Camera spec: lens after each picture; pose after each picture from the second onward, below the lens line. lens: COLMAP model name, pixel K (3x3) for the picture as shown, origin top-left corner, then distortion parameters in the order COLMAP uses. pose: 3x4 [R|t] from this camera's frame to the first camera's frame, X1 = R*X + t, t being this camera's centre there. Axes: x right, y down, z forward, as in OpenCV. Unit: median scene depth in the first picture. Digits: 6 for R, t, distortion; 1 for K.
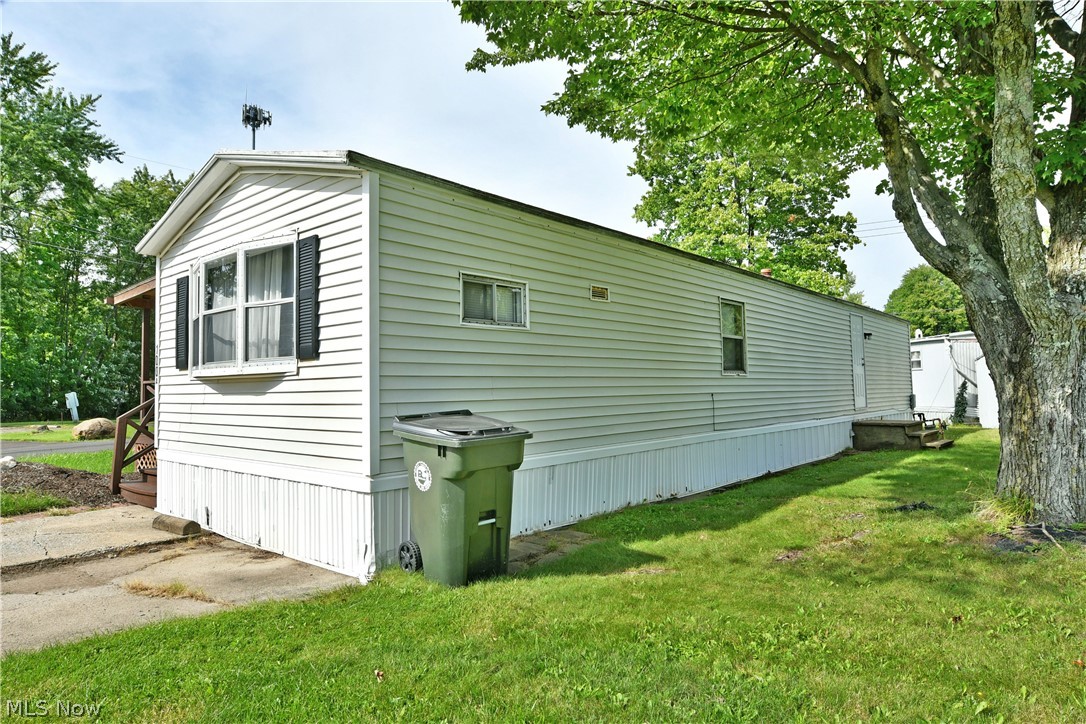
lens RADIAL K [[660.9, 0, 549.8], [0, 660.9, 364.9], [0, 0, 1]] dist [-0.019545, -0.000861]
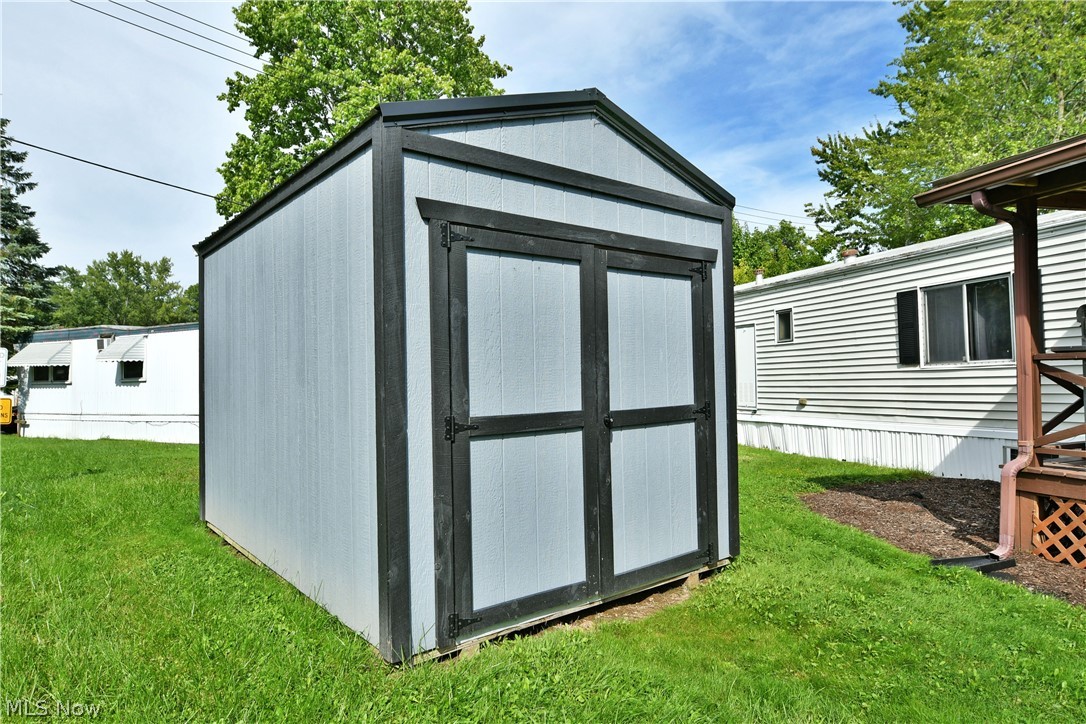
lens RADIAL K [[660.9, 0, 549.8], [0, 660.9, 364.9], [0, 0, 1]] dist [-0.019545, -0.000861]
pose [[0.476690, 0.035245, 0.878365, -1.137692], [-0.031032, 0.999248, -0.023255, 0.108119], [-0.878523, -0.016172, 0.477425, 2.319834]]
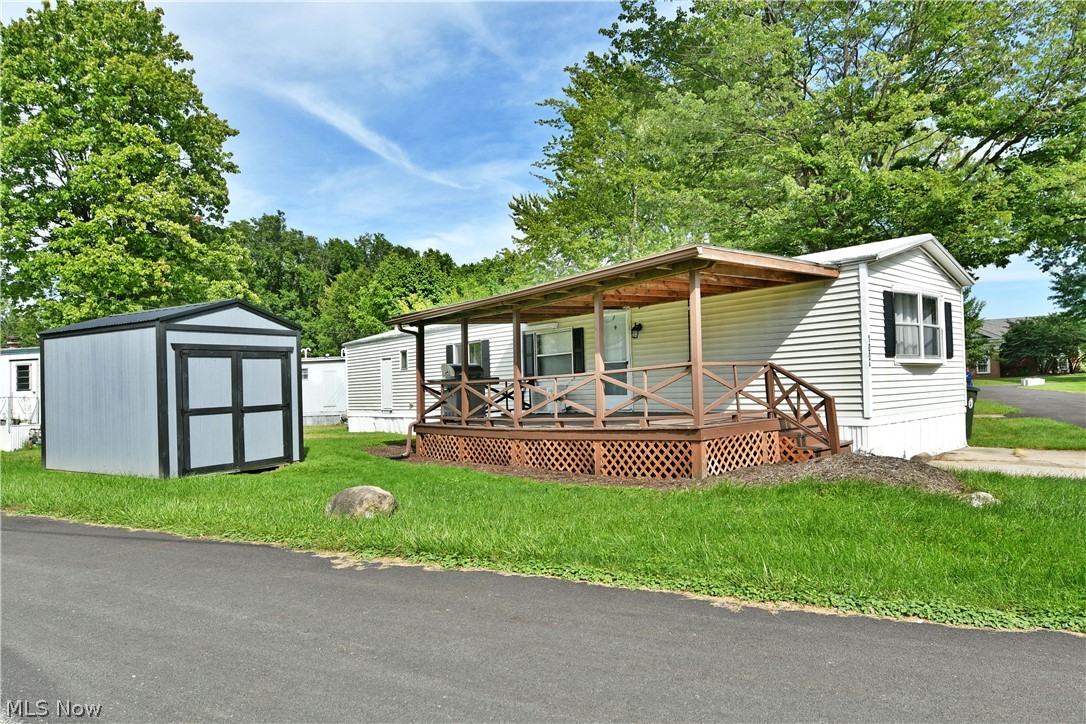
lens RADIAL K [[668.6, 0, 560.3], [0, 668.6, 368.9], [0, 0, 1]] dist [0.009806, 0.001512]
pose [[0.124502, 0.040435, 0.991395, -2.147191], [-0.008352, 0.999177, -0.039704, 0.099098], [-0.992184, -0.003337, 0.124737, 1.577406]]
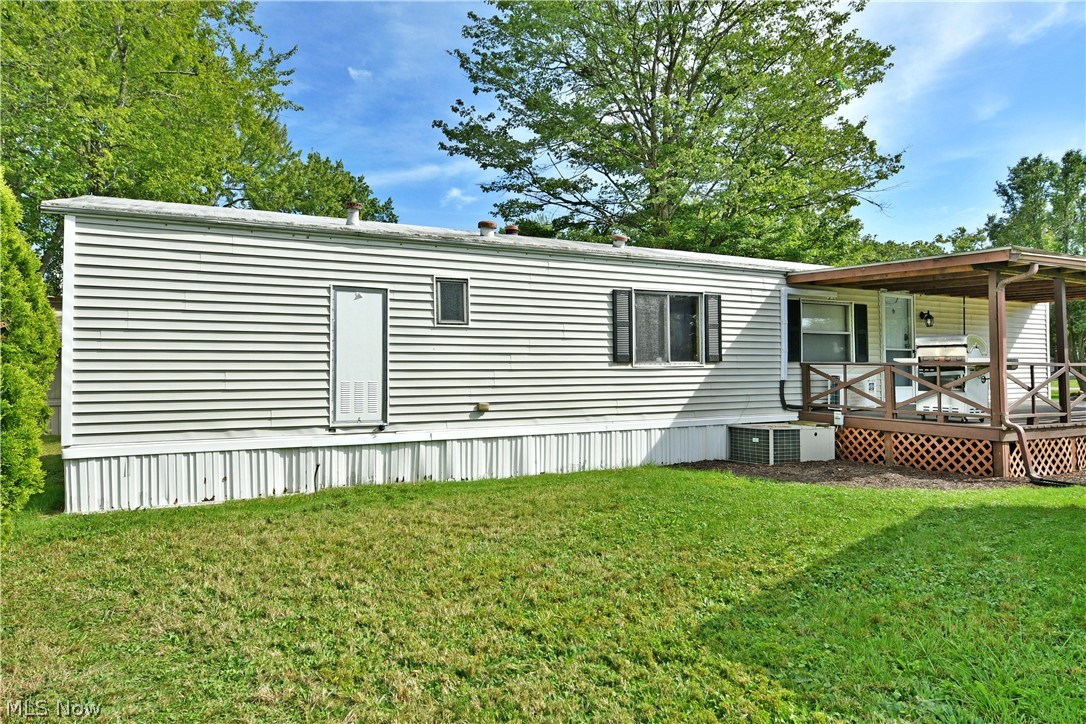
lens RADIAL K [[660.9, 0, 549.8], [0, 660.9, 364.9], [0, 0, 1]] dist [-0.019545, -0.000861]
pose [[-0.922143, 0.026240, 0.385958, -0.023673], [0.004868, 0.998405, -0.056246, 0.132508], [-0.386818, -0.049988, -0.920800, 3.593484]]
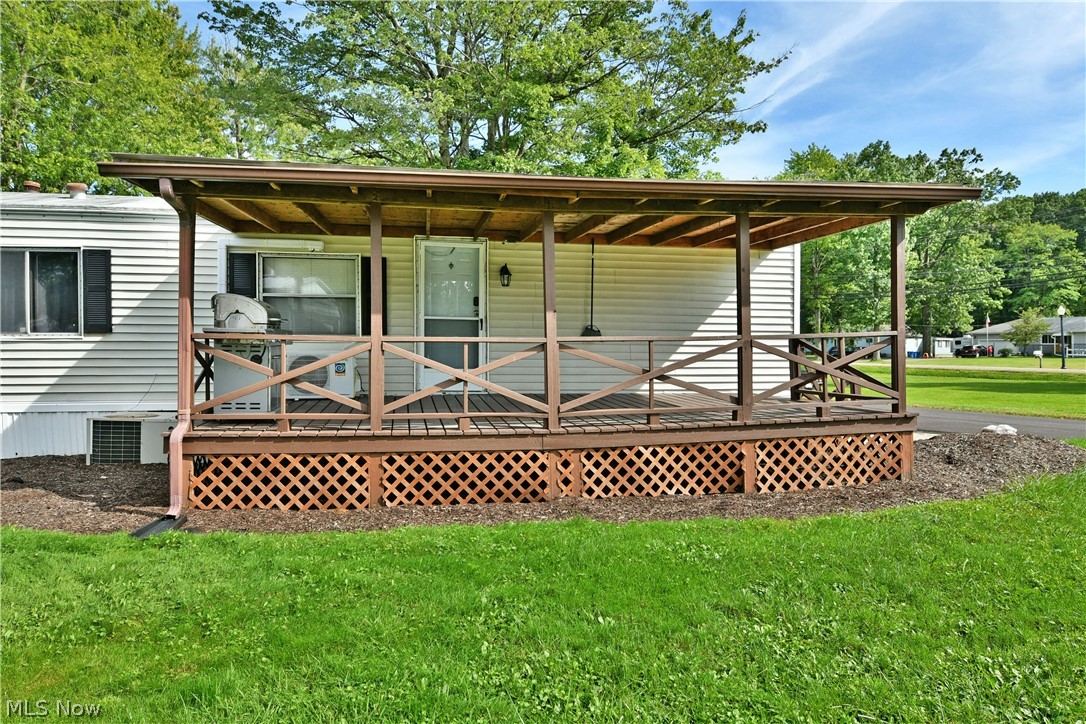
lens RADIAL K [[670.2, 0, 504.6], [0, 670.2, 357.7], [0, 0, 1]] dist [-0.000474, -0.038317]
pose [[-0.771937, 0.005516, 0.635675, -1.088640], [-0.018006, 0.999371, -0.030538, 0.112650], [-0.635444, -0.035020, -0.771353, 2.580886]]
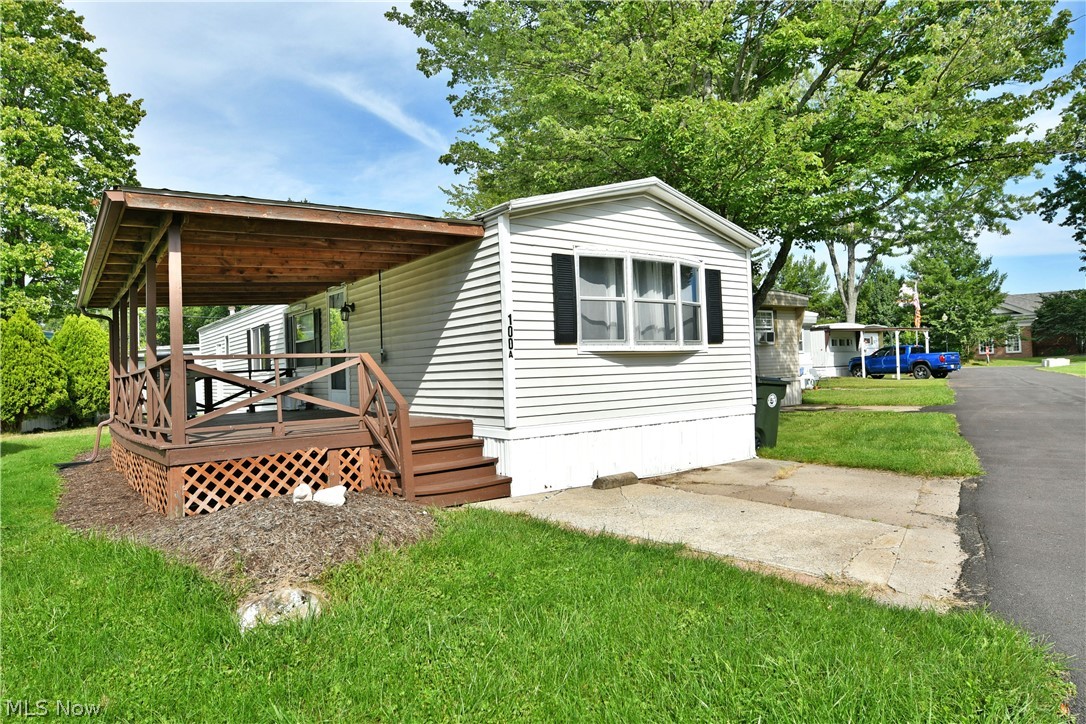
lens RADIAL K [[664.0, 0, 542.0], [0, 664.0, 365.5], [0, 0, 1]] dist [-0.006881, -0.003723]
pose [[0.219346, 0.015778, 0.975520, -1.652349], [-0.005557, 0.999873, -0.014923, 0.059777], [-0.975631, -0.002148, 0.219406, 0.837957]]
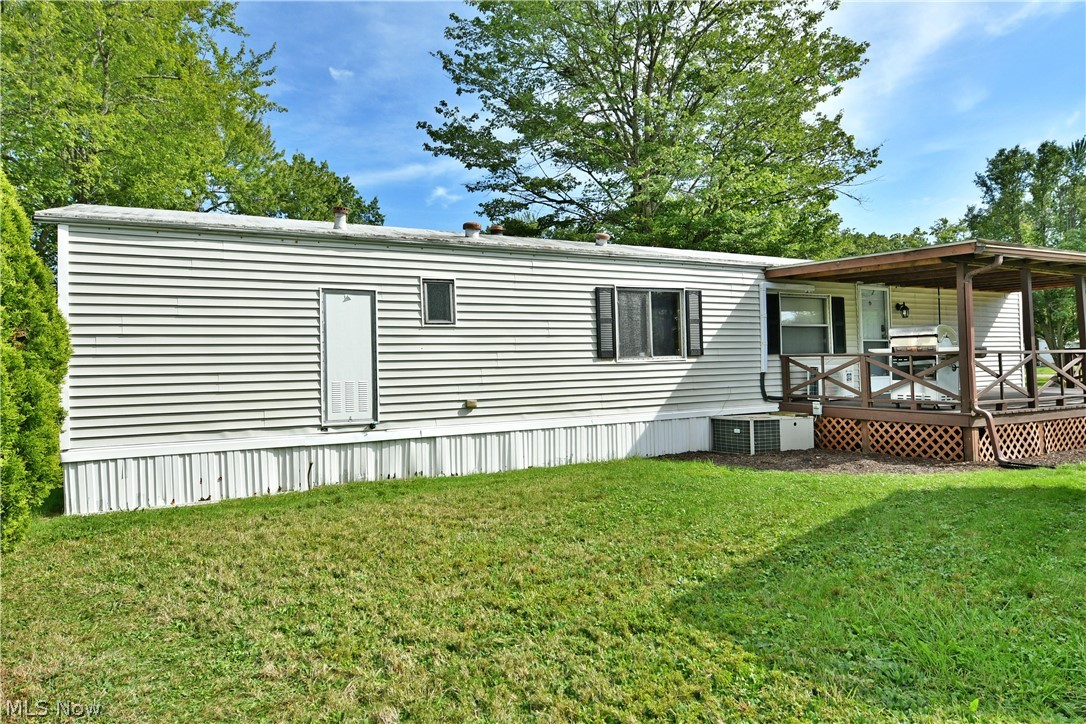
lens RADIAL K [[660.9, 0, 549.8], [0, 660.9, 364.9], [0, 0, 1]] dist [-0.019545, -0.000861]
pose [[-0.927350, 0.042342, 0.371793, -0.044481], [0.024898, 0.998358, -0.051598, 0.135288], [-0.373367, -0.038592, -0.926881, 3.622474]]
